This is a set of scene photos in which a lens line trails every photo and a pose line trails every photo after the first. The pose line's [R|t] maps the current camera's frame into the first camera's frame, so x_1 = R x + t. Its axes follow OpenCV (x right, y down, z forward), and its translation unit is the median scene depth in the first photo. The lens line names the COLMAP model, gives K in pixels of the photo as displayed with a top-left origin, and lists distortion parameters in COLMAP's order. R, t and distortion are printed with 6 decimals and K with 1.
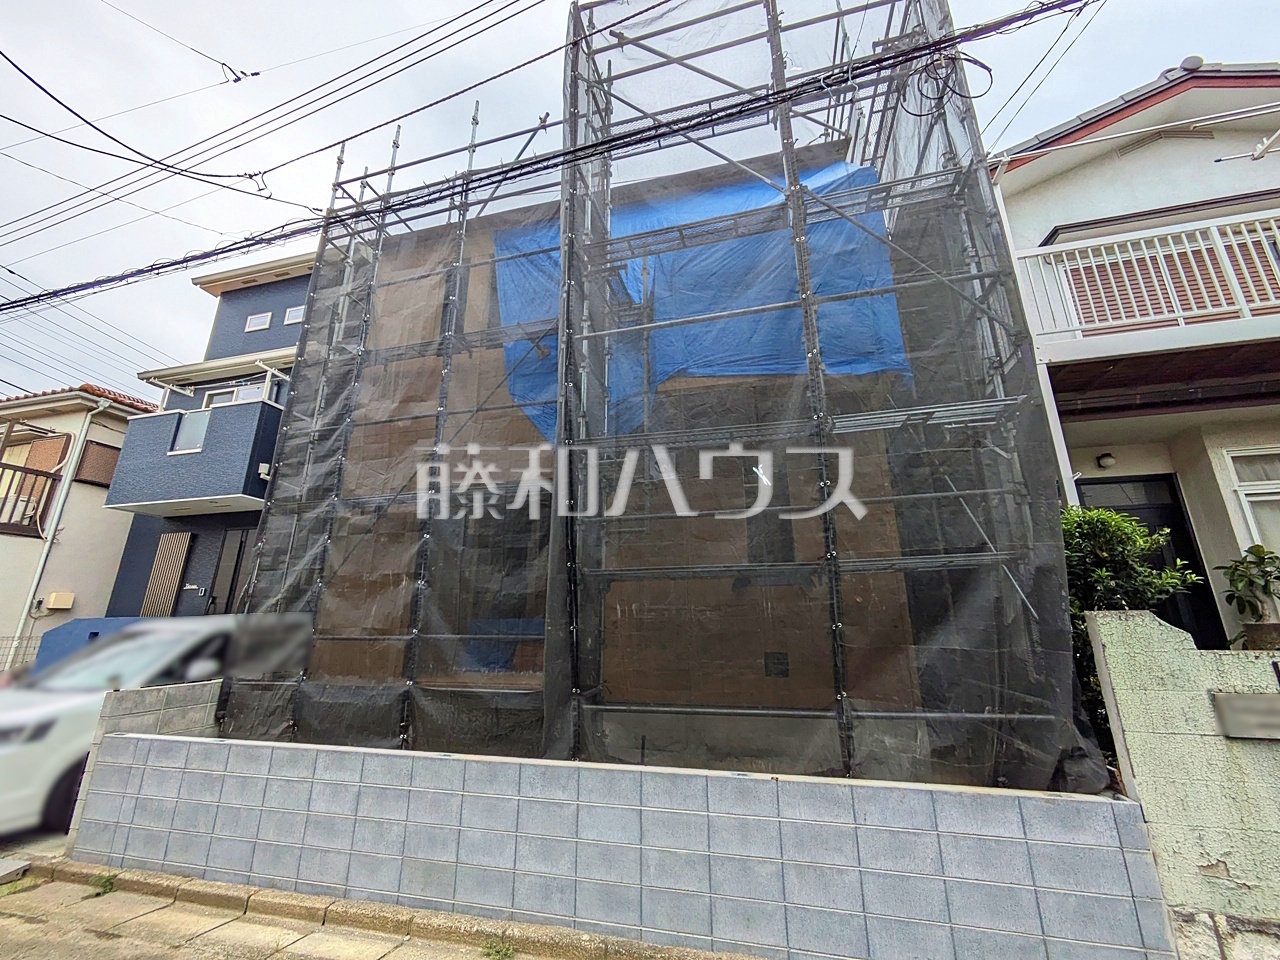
lens RADIAL K [[502.9, 0, 640.0], [0, 502.9, 480.0], [0, 0, 1]] dist [0.001770, 0.000313]
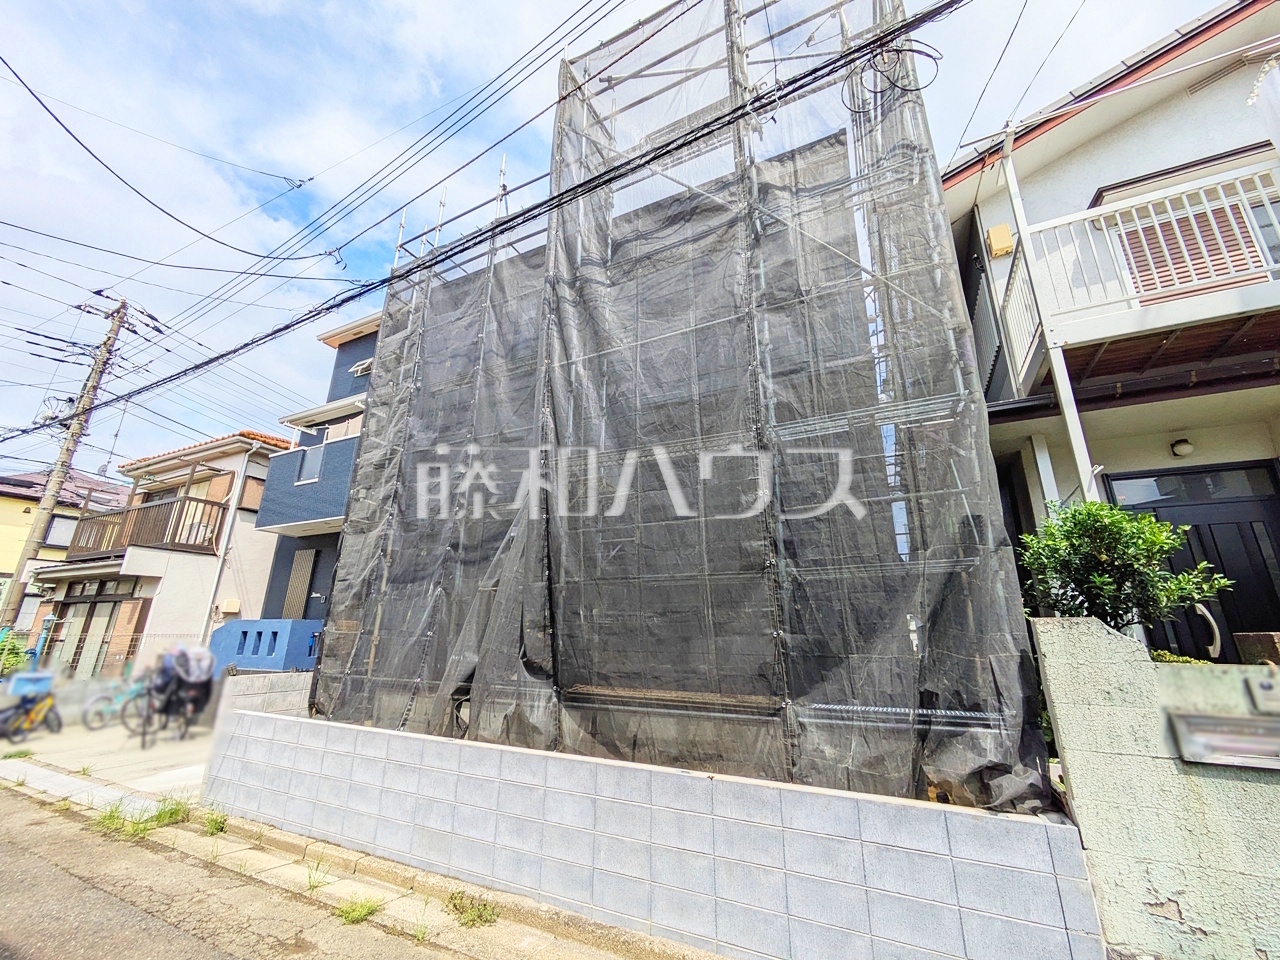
lens RADIAL K [[506.8, 0, 639.4], [0, 506.8, 479.0], [0, 0, 1]] dist [-0.003539, 0.002320]
pose [[0.978194, -0.046081, -0.202518, 0.328108], [0.042549, 0.998857, -0.021766, -0.008791], [0.203290, 0.012674, 0.979037, -0.060991]]
